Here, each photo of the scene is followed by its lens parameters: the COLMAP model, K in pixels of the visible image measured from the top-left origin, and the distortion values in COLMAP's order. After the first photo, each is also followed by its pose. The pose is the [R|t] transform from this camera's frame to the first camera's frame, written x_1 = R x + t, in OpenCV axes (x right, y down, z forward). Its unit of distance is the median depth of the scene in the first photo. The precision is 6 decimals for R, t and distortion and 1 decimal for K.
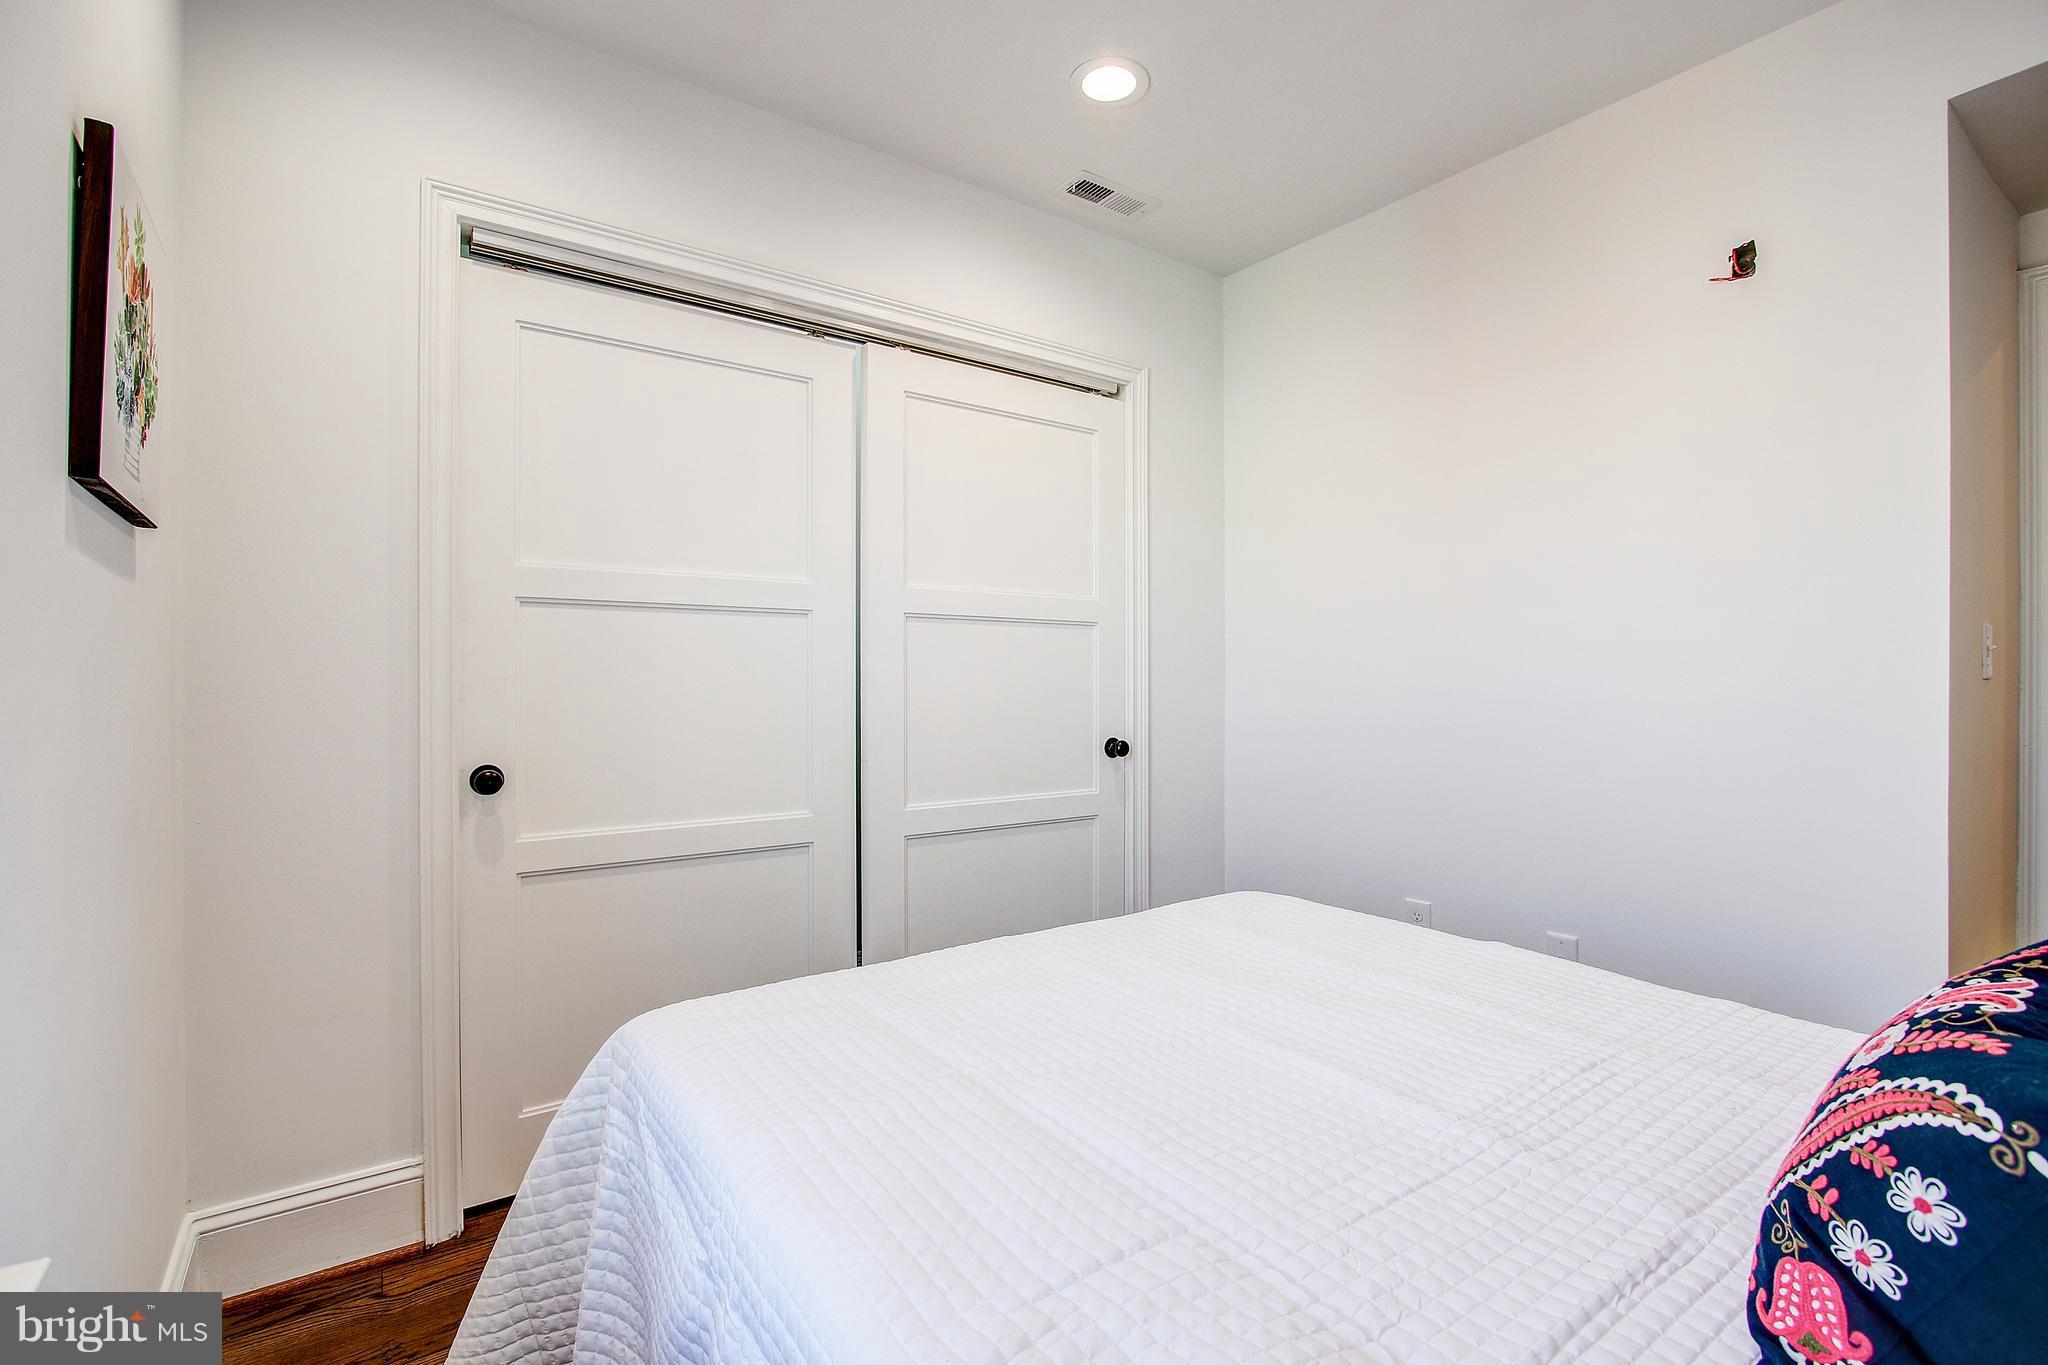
lens RADIAL K [[947.1, 0, 1013.6], [0, 947.1, 676.2], [0, 0, 1]] dist [-0.015609, 0.000334]
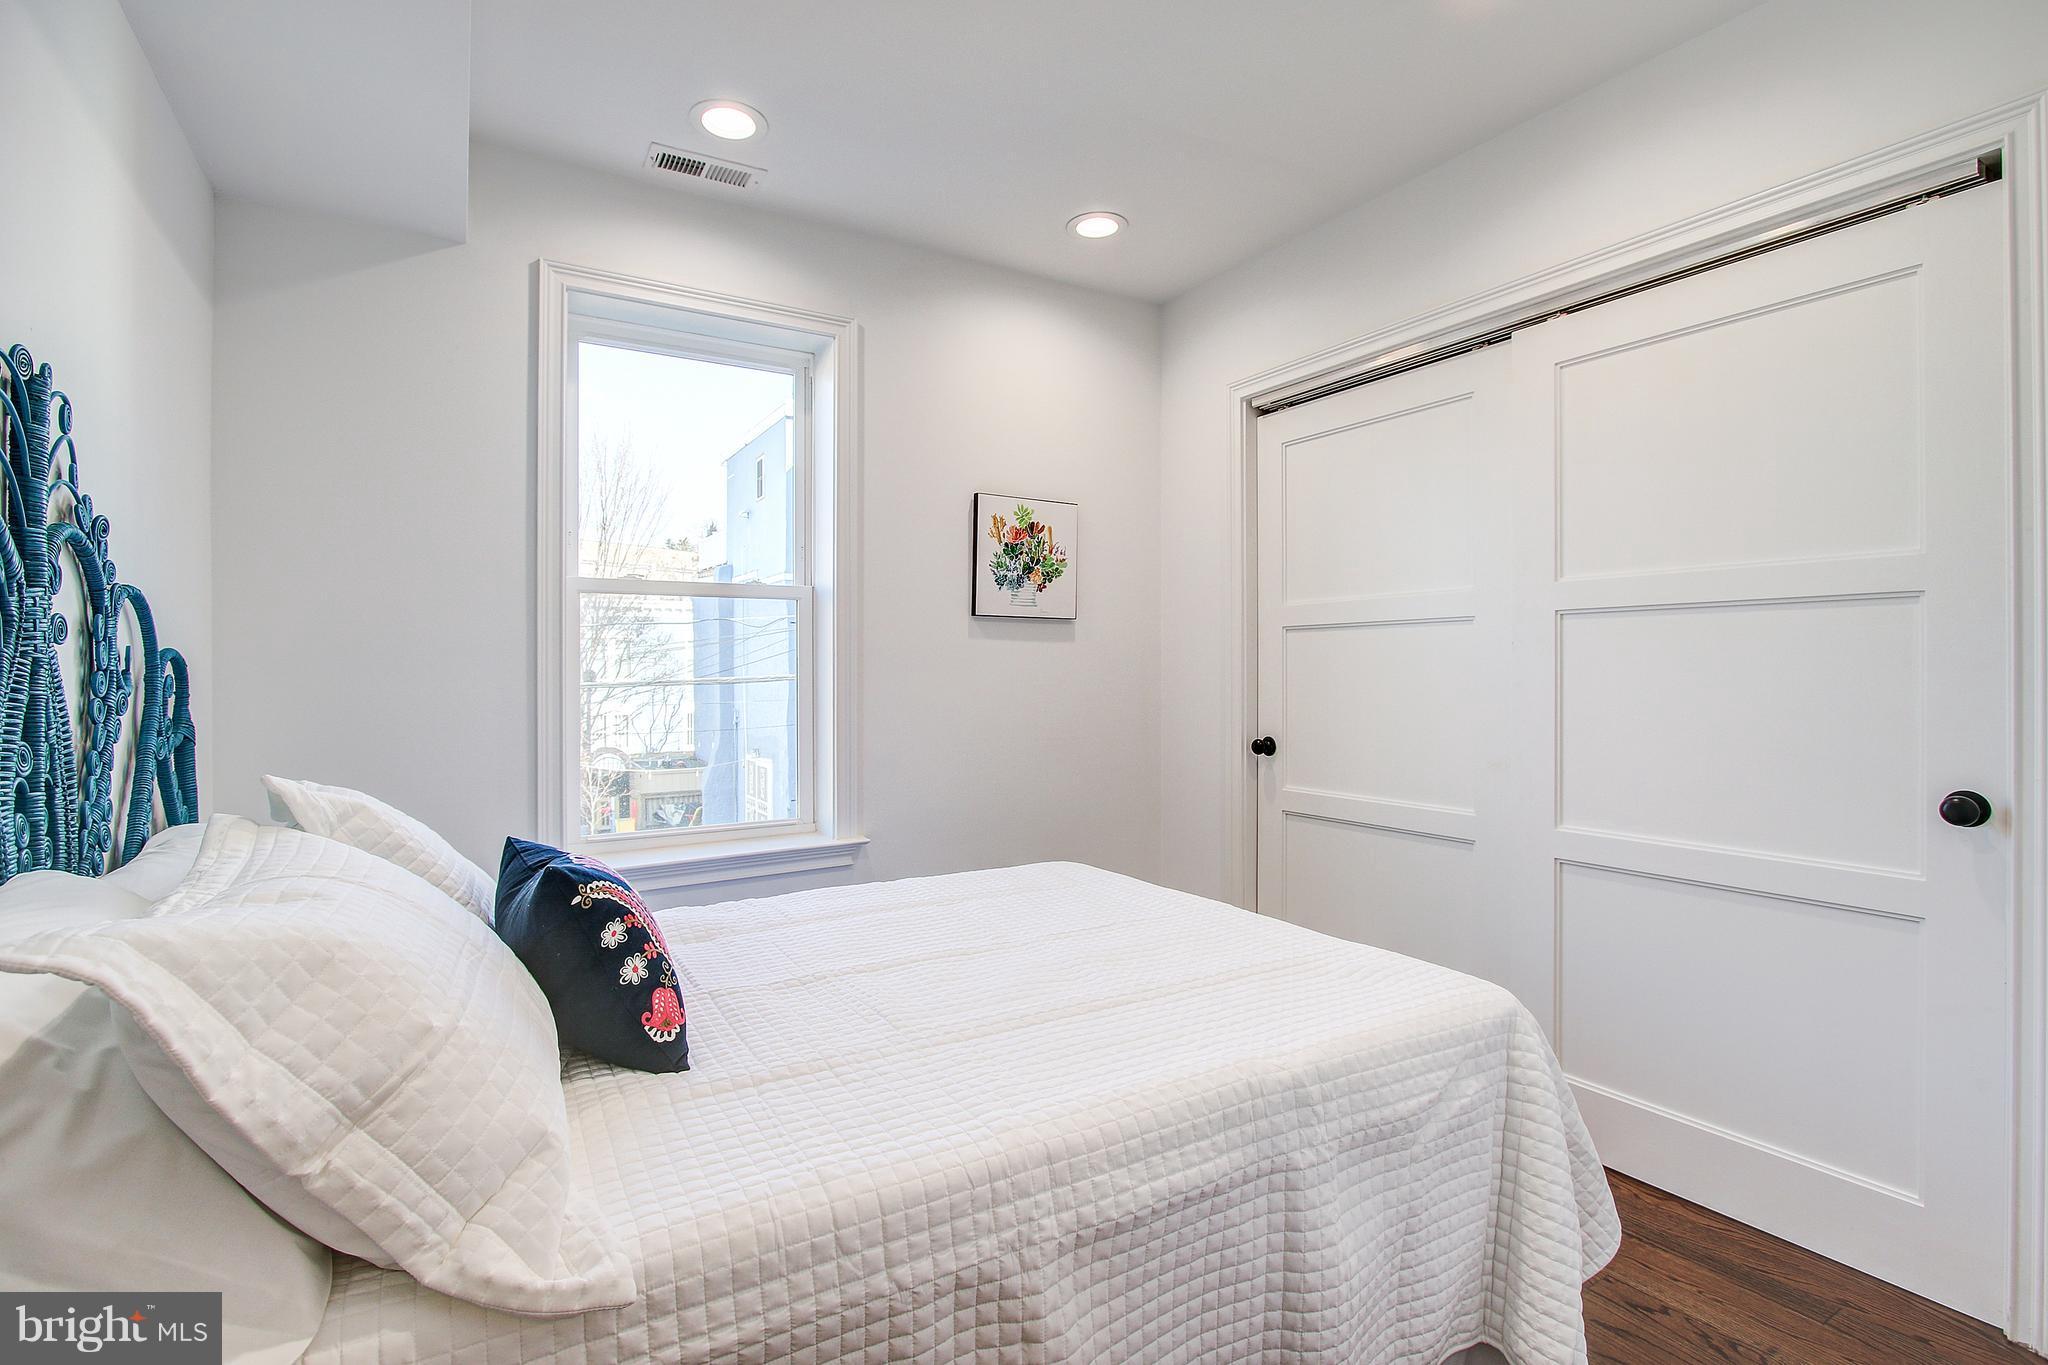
lens RADIAL K [[967.8, 0, 1036.3], [0, 967.8, 682.3], [0, 0, 1]] dist [-0.024389, 0.006027]
pose [[-0.070017, 0.003005, -0.997541, 0.869568], [-0.004090, 0.999986, 0.003299, 0.000830], [0.997537, 0.004311, -0.070004, 0.597297]]
